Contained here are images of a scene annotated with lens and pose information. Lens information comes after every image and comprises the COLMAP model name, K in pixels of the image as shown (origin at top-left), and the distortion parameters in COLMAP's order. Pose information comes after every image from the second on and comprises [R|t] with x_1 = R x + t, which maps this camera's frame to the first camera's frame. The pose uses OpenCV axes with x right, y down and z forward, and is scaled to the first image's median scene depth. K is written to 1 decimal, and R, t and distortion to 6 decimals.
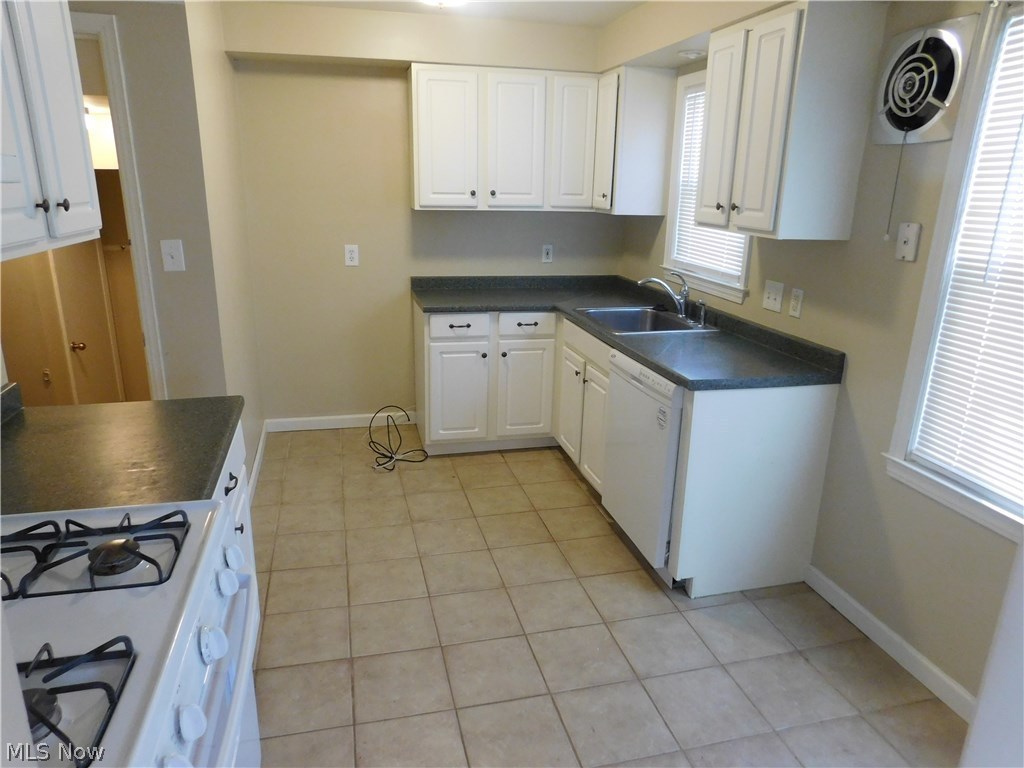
lens RADIAL K [[678.5, 0, 515.0], [0, 678.5, 384.0], [0, 0, 1]] dist [-0.026804, 0.000041]
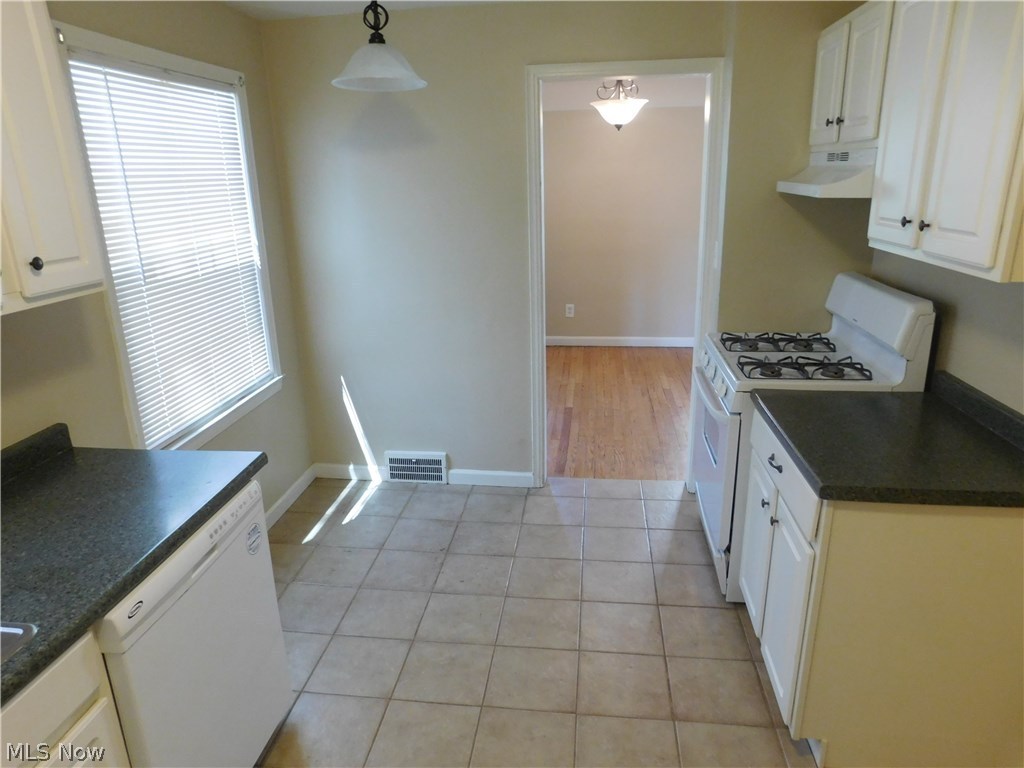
lens RADIAL K [[678.5, 0, 516.1], [0, 678.5, 385.9], [0, 0, 1]] dist [-0.026804, 0.000041]
pose [[-0.932563, -0.127217, 0.337850, -0.301896], [0.094726, 0.816831, 0.569047, -0.531352], [-0.348359, 0.562675, -0.749696, 1.546202]]
